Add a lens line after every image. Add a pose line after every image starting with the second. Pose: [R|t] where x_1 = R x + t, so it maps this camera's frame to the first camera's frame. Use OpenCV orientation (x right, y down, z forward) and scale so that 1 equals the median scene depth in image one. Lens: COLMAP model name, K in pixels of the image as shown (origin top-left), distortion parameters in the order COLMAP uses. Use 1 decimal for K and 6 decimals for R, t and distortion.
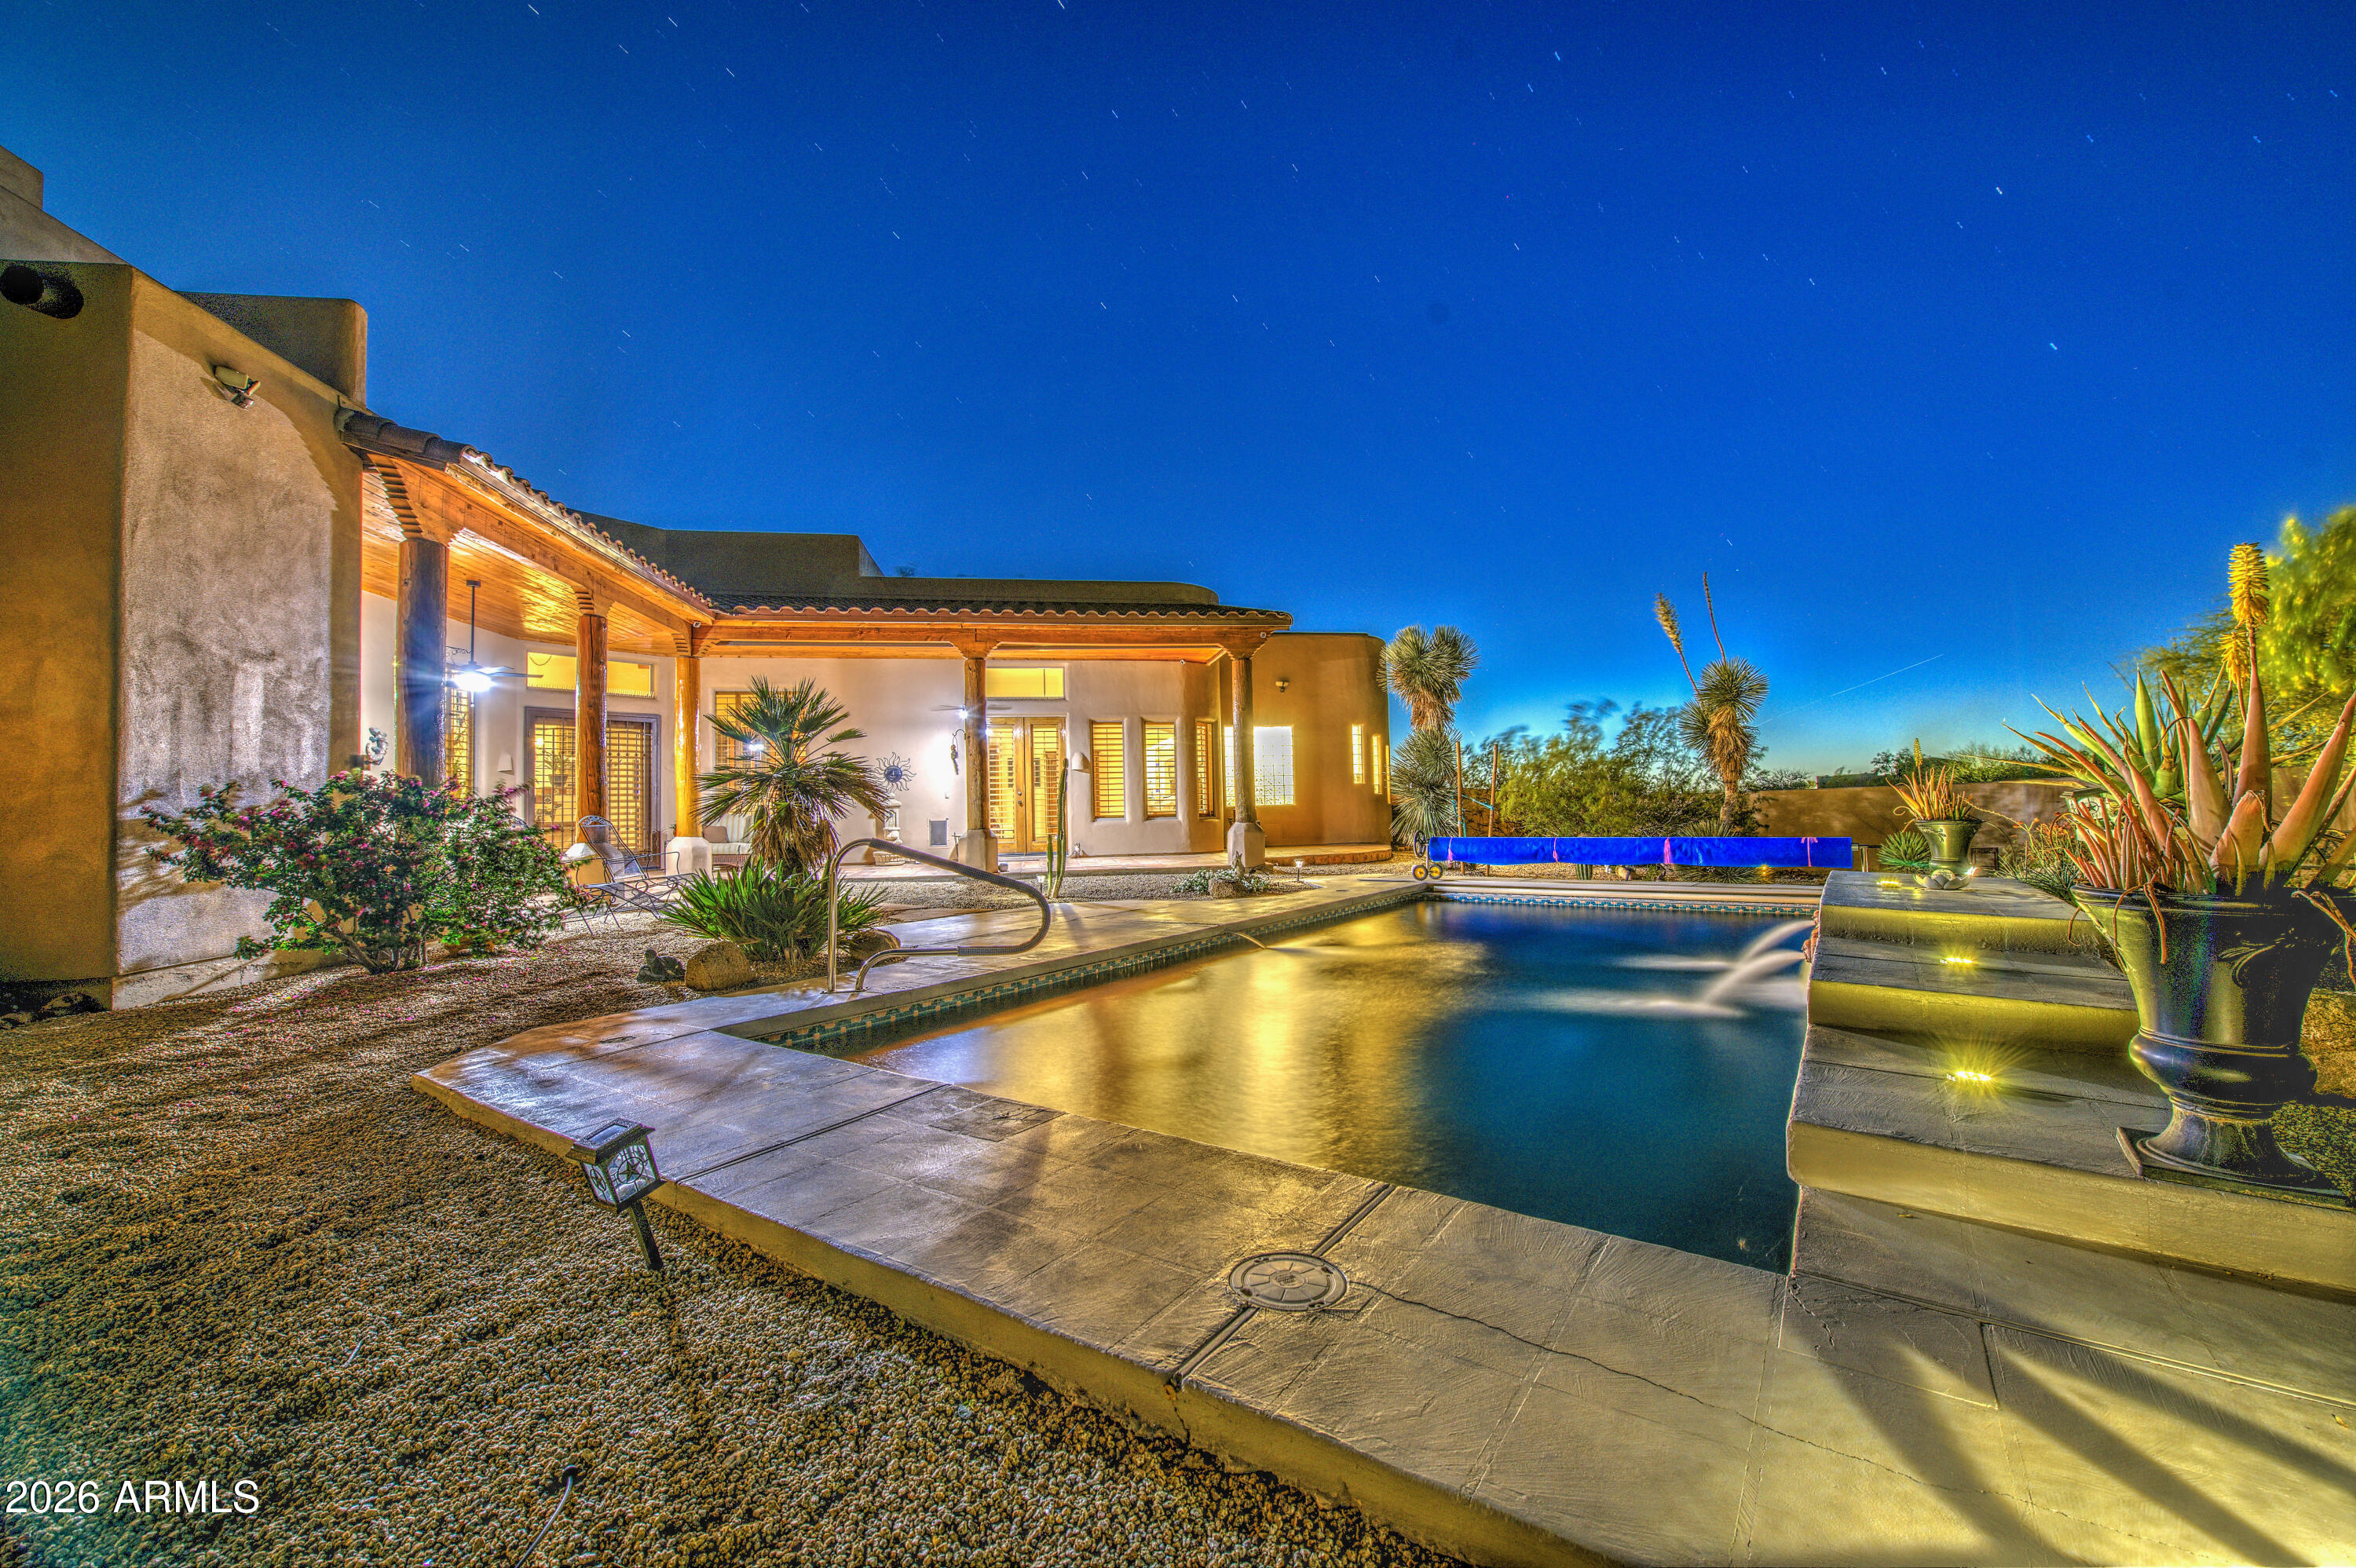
lens RADIAL K [[971.1, 0, 1179.2], [0, 971.1, 797.2], [0, 0, 1]] dist [0.000371, -0.000428]
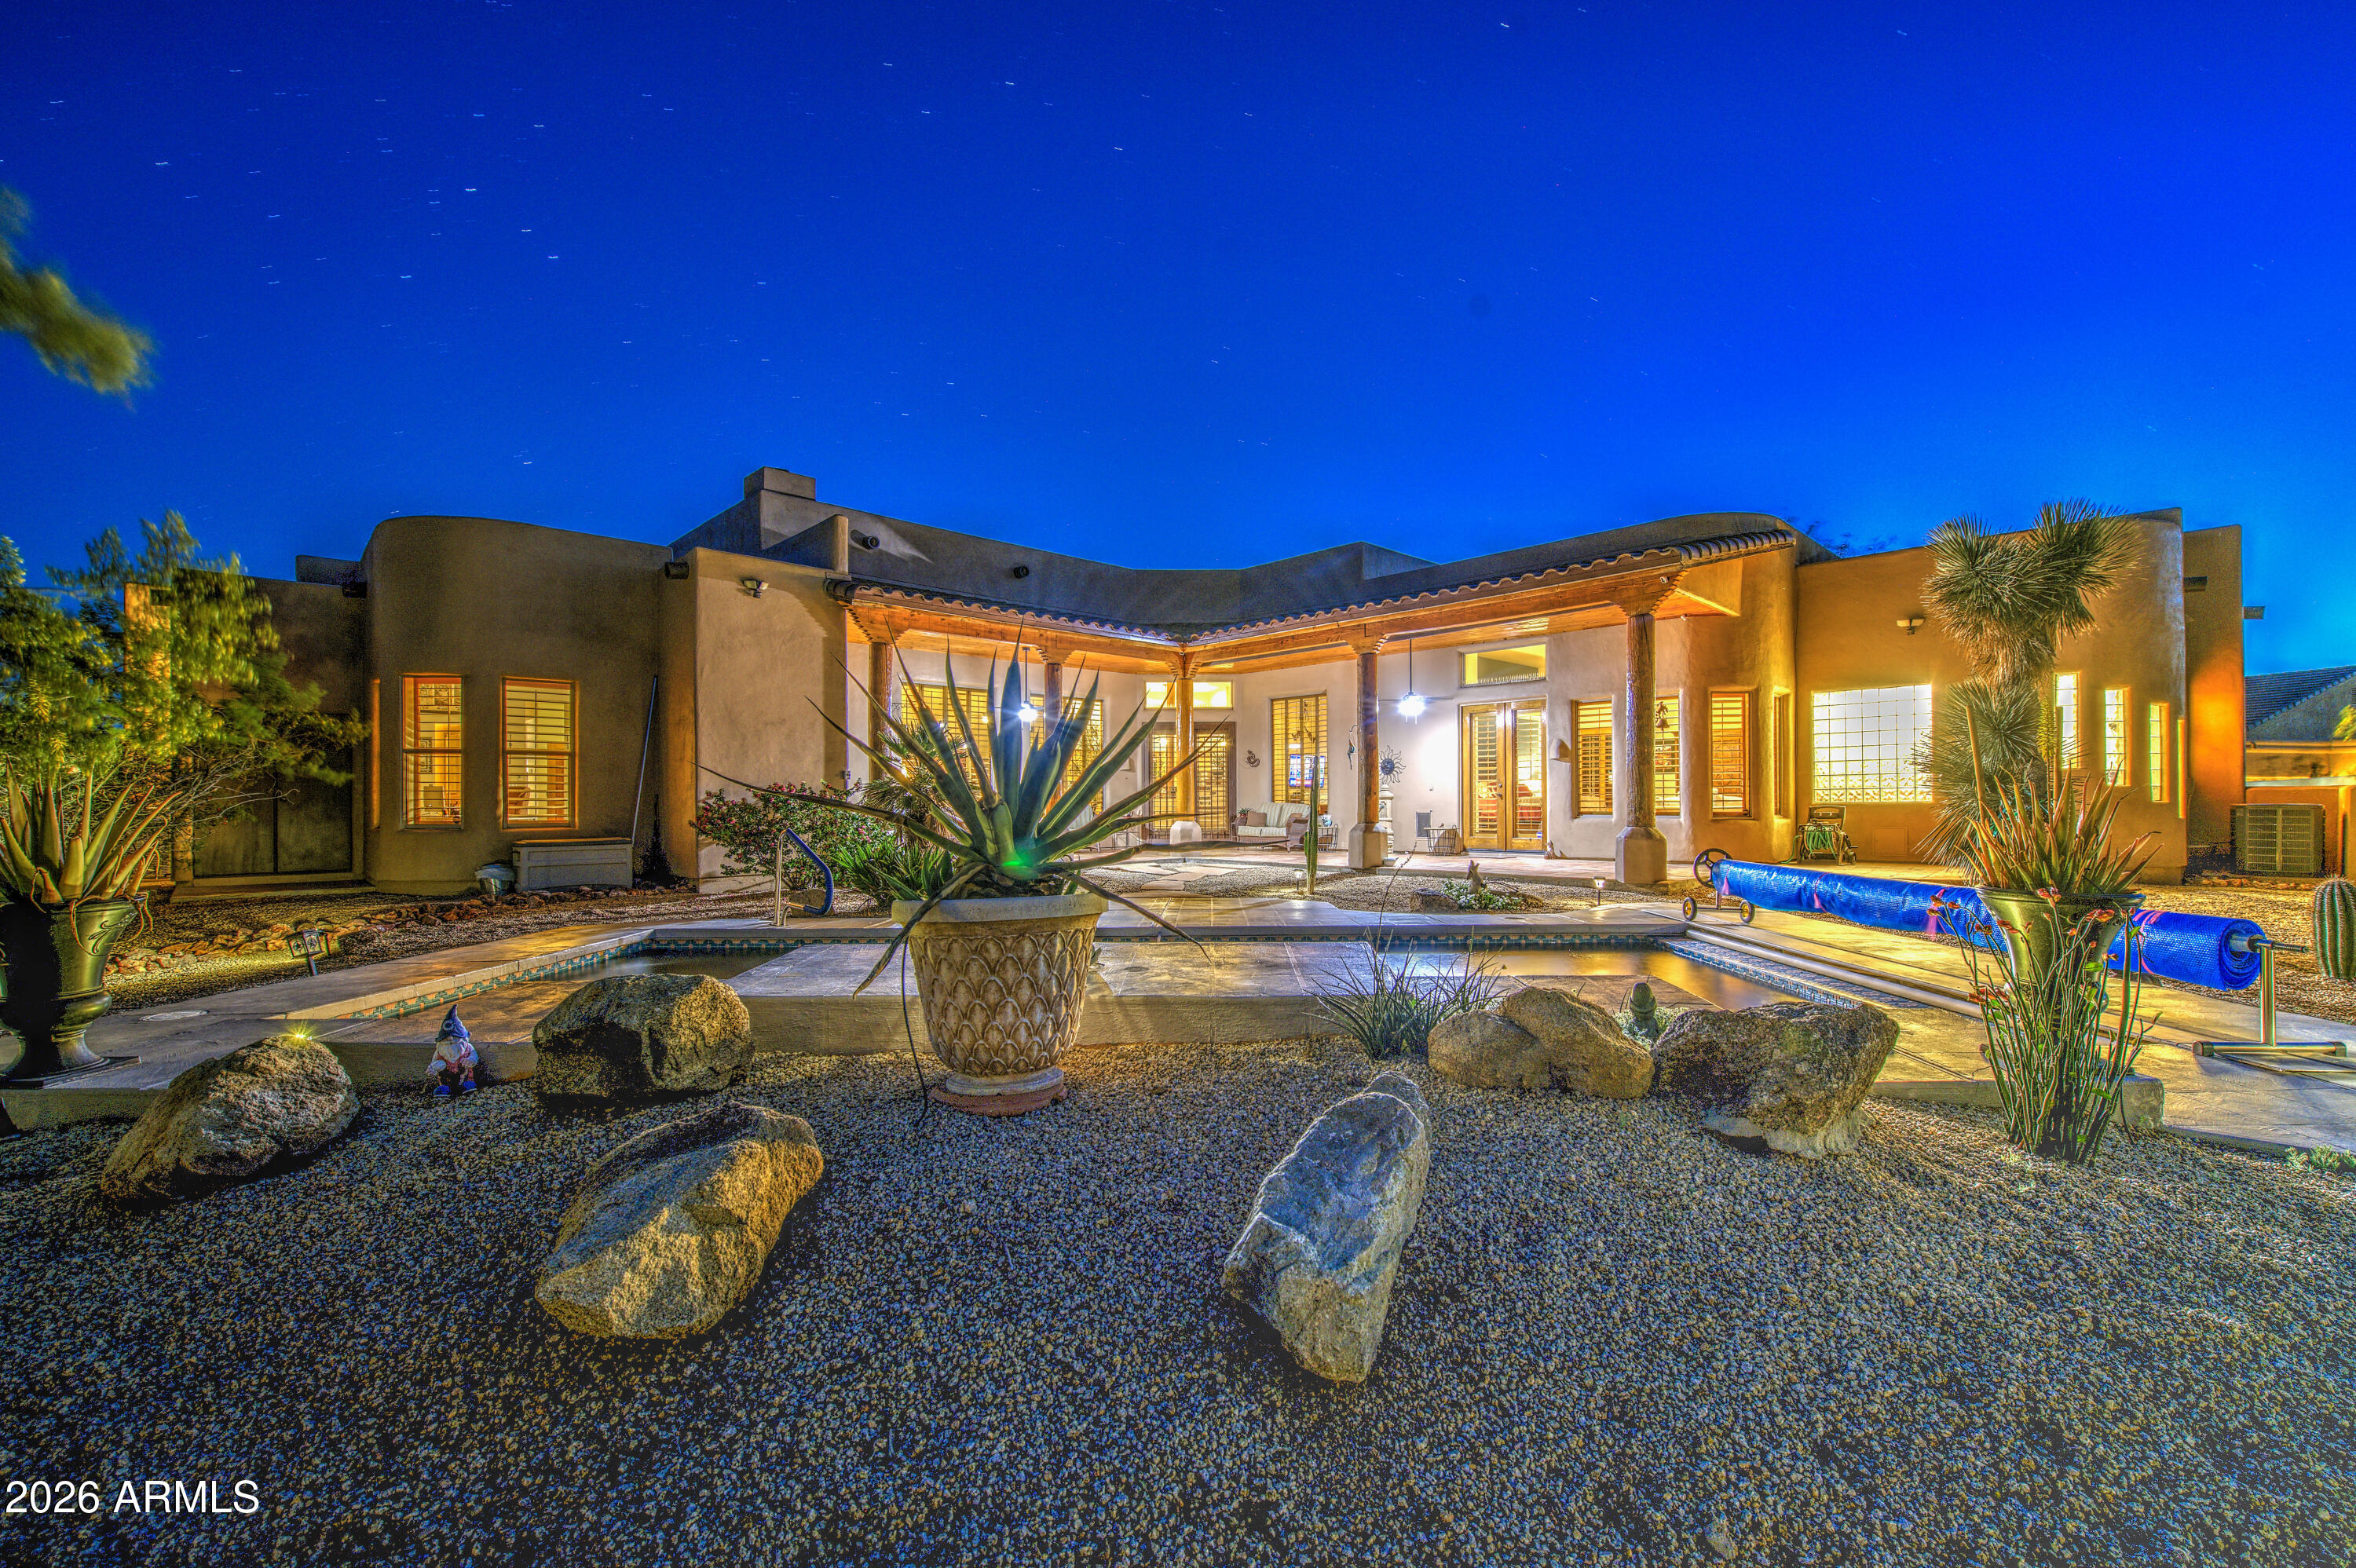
lens RADIAL K [[971.1, 0, 1179.2], [0, 971.1, 797.2], [0, 0, 1]] dist [0.000371, -0.000428]
pose [[0.561755, 0.015404, -0.827160, 0.561593], [0.003522, 0.999773, 0.021010, -0.017072], [0.827296, -0.014716, 0.561573, 0.291197]]
